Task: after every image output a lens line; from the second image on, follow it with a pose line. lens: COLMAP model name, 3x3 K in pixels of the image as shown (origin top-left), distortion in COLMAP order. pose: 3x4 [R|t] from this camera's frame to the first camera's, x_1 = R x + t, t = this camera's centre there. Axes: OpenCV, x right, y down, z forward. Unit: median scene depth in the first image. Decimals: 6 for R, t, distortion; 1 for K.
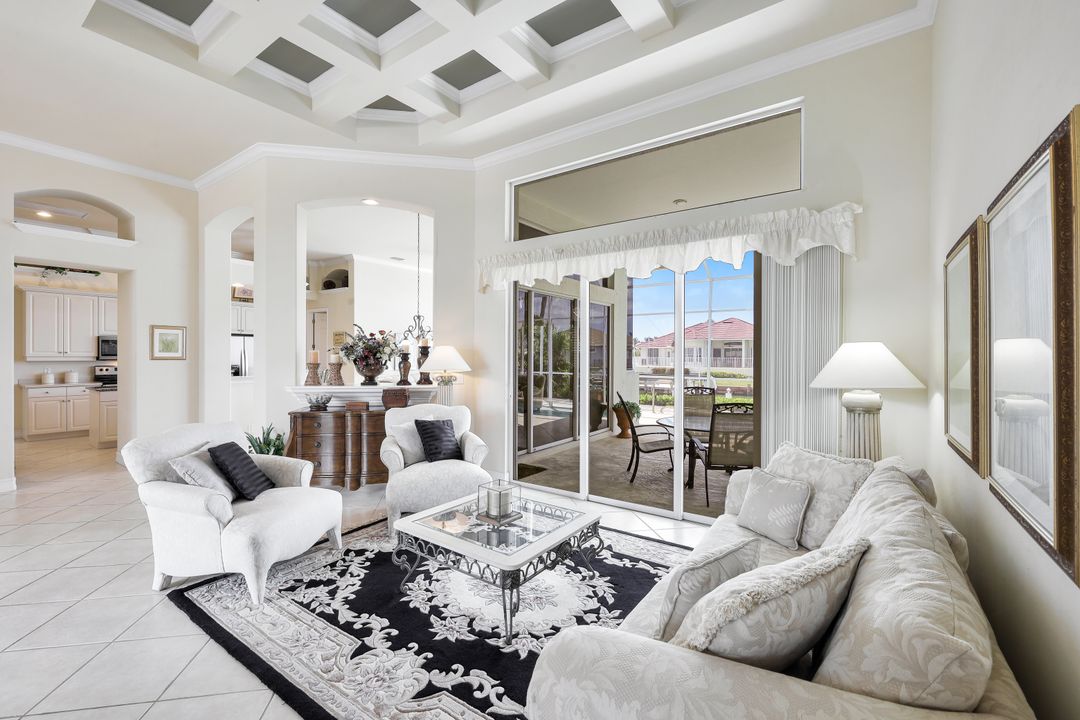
lens RADIAL K [[441.9, 0, 534.8], [0, 441.9, 354.5], [0, 0, 1]] dist [0.000703, 0.000156]
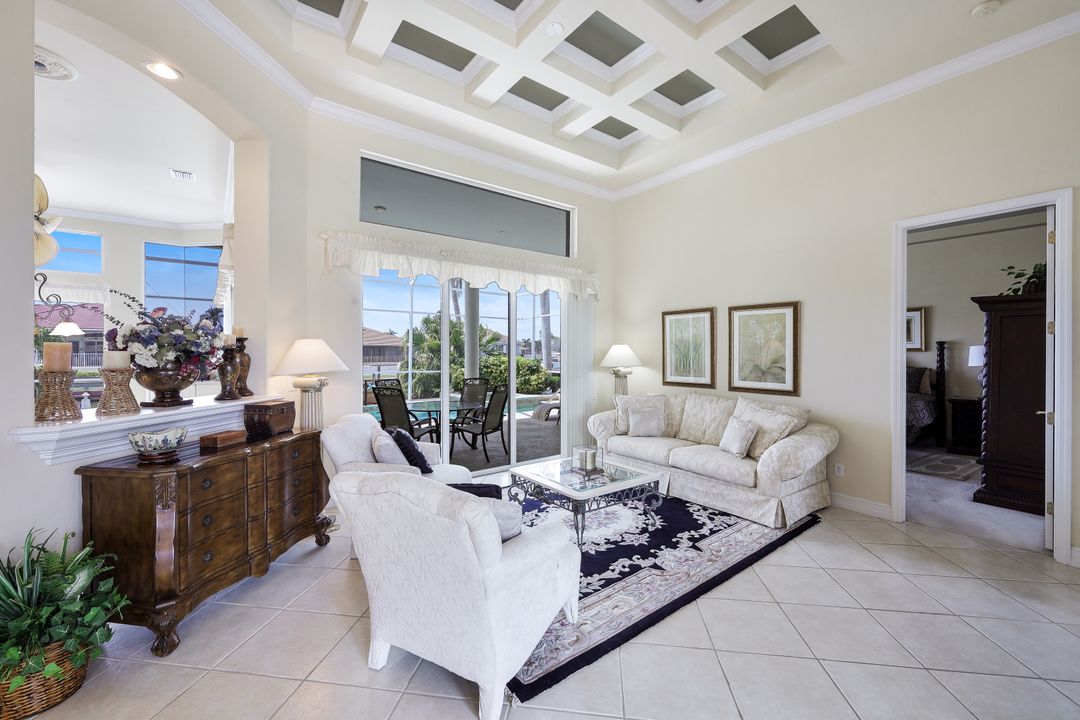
lens RADIAL K [[441.9, 0, 534.8], [0, 441.9, 354.5], [0, 0, 1]] dist [0.000703, 0.000156]
pose [[0.300943, -0.009200, 0.953598, -1.686376], [-0.002097, 0.999945, 0.010309, -0.005577], [-0.953640, -0.005102, 0.300907, 0.885796]]
